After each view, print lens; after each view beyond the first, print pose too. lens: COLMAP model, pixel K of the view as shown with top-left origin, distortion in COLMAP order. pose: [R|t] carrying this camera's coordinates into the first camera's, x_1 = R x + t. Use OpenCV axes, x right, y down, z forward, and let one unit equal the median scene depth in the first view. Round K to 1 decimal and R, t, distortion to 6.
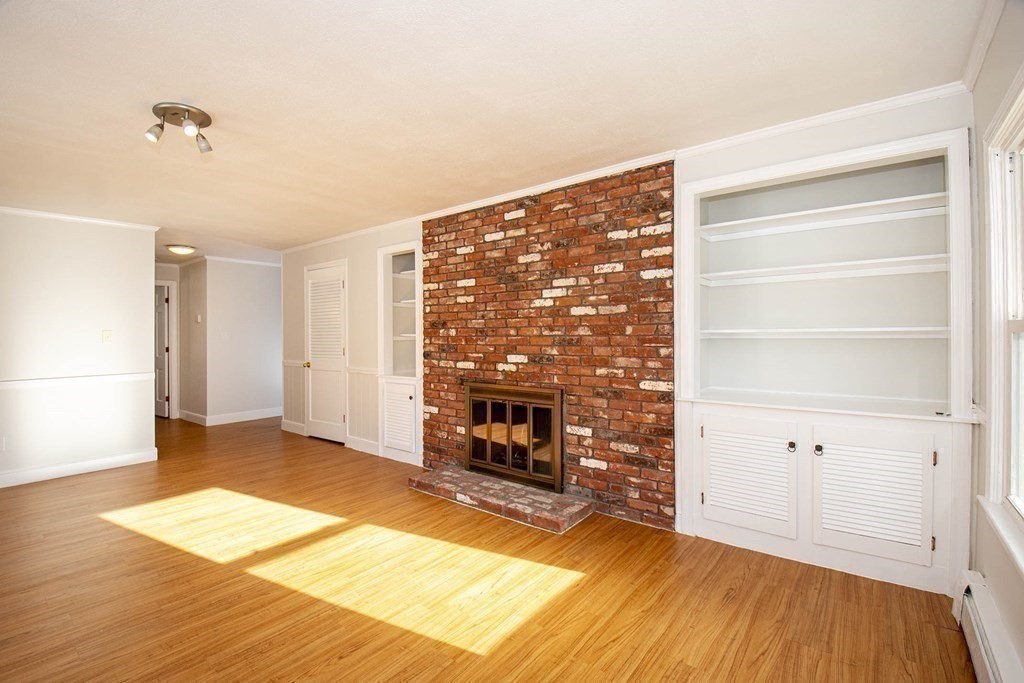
lens RADIAL K [[458.9, 0, 501.0], [0, 458.9, 341.5], [0, 0, 1]] dist [0.021496, -0.028801]
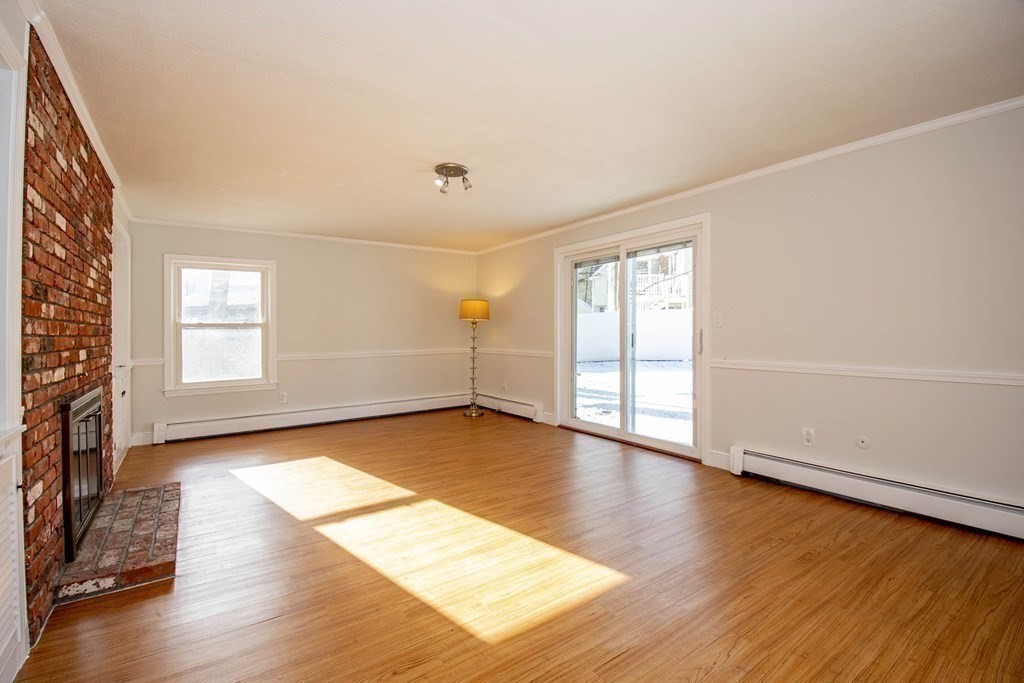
lens RADIAL K [[458.9, 0, 501.0], [0, 458.9, 341.5], [0, 0, 1]] dist [0.021496, -0.028801]
pose [[-0.958292, 0.017084, 0.285278, -0.906088], [0.026238, 0.999255, 0.028295, 0.014453], [-0.284583, 0.034600, -0.958027, 1.686174]]
